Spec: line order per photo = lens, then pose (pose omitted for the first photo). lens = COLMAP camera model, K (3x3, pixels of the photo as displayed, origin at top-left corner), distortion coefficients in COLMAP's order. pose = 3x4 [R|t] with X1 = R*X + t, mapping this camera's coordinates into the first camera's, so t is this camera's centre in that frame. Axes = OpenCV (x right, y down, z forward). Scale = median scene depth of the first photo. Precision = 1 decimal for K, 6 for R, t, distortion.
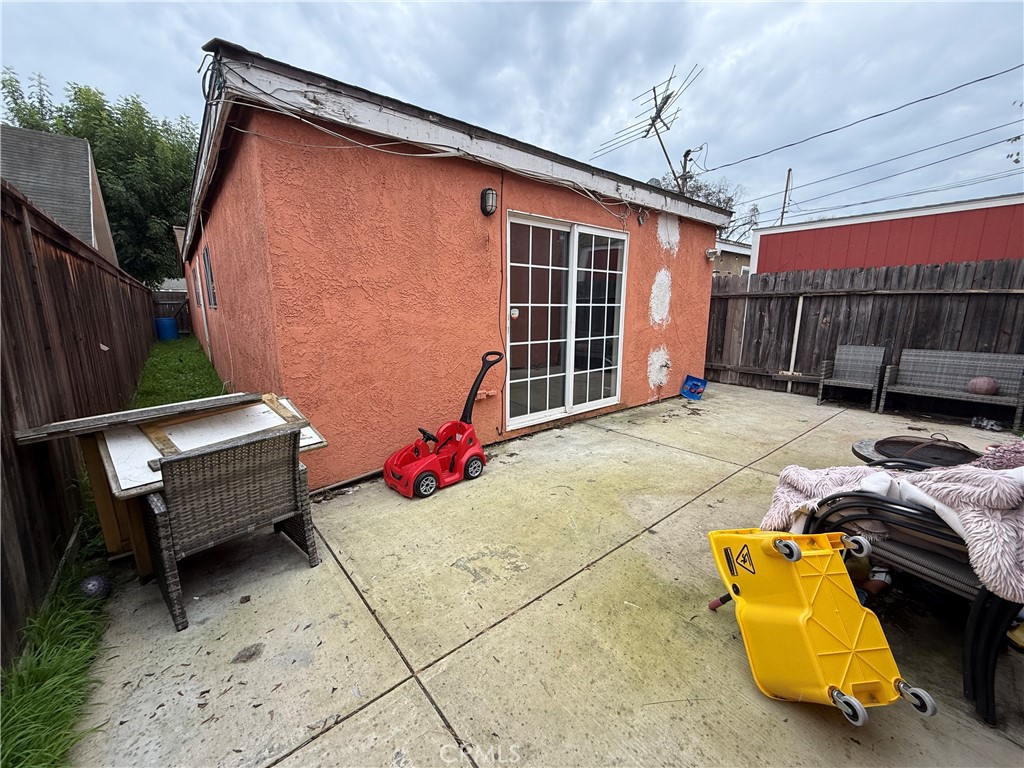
lens RADIAL K [[408.0, 0, 512.9], [0, 408.0, 385.3], [0, 0, 1]] dist [0.001334, -0.000103]
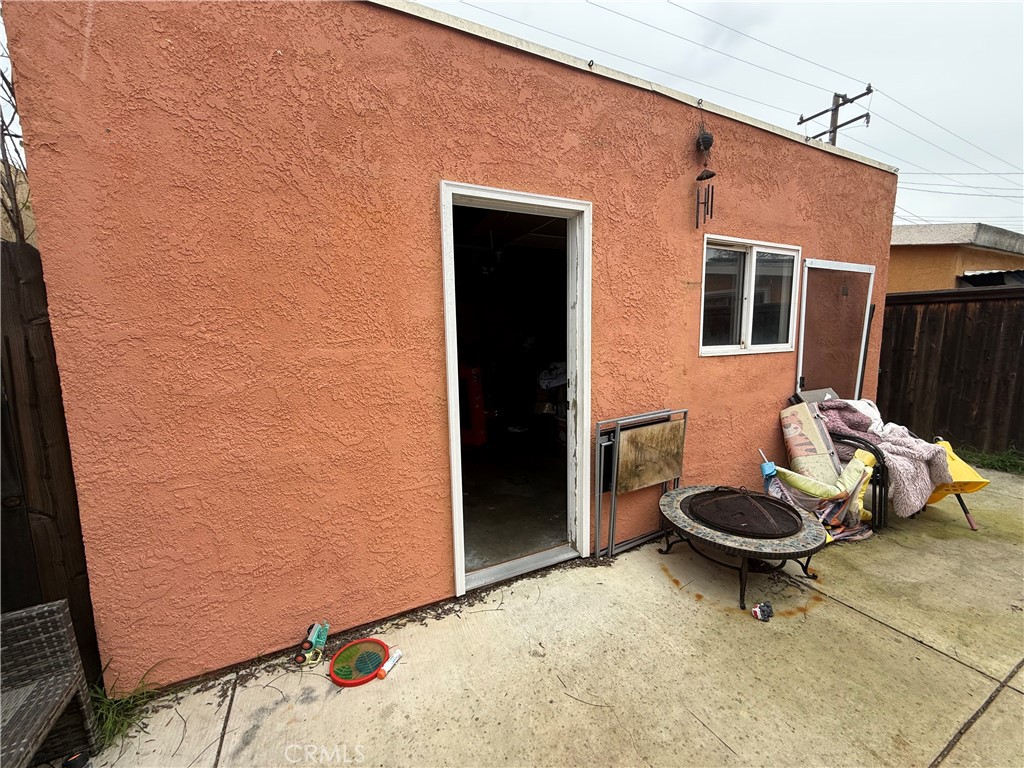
lens RADIAL K [[408.0, 0, 512.4], [0, 408.0, 384.9], [0, 0, 1]] dist [0.001334, -0.000103]
pose [[-0.975525, -0.013886, 0.219449, 0.758045], [0.057439, 0.947261, 0.315272, -0.242155], [-0.212253, 0.320161, -0.923280, 1.061853]]
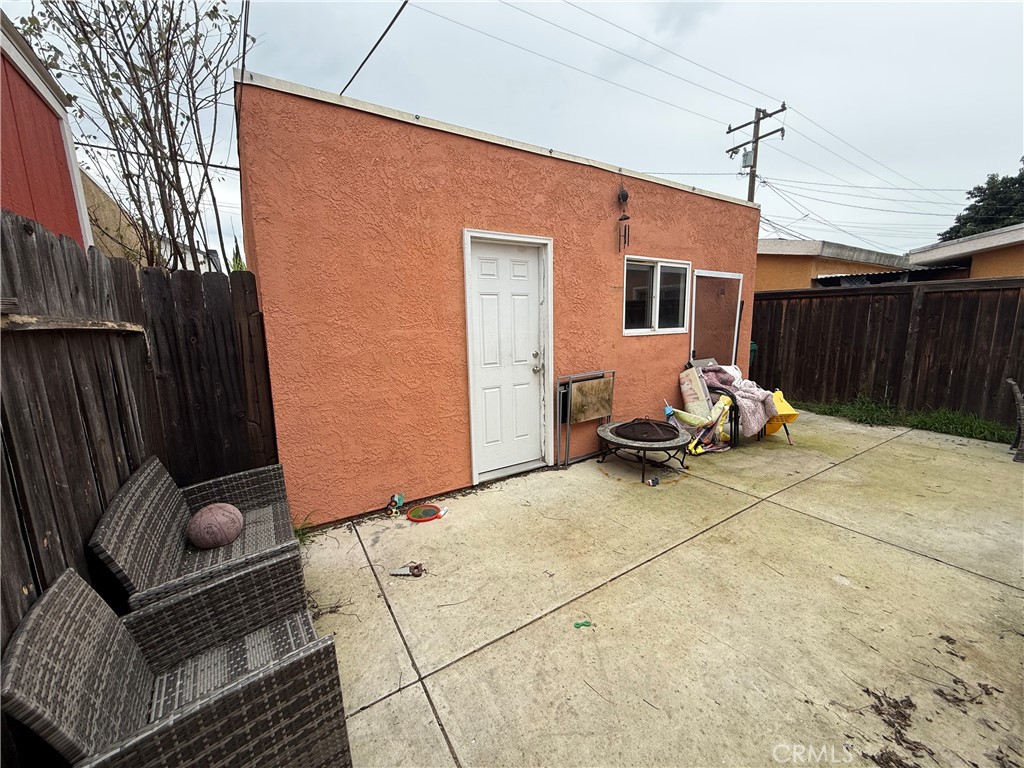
lens RADIAL K [[408.0, 0, 513.1], [0, 408.0, 385.0], [0, 0, 1]] dist [0.001334, -0.000103]
pose [[-0.993620, -0.001413, 0.112771, 0.762441], [0.038096, 0.936942, 0.347403, -0.301175], [-0.106151, 0.349482, -0.930910, 1.354822]]
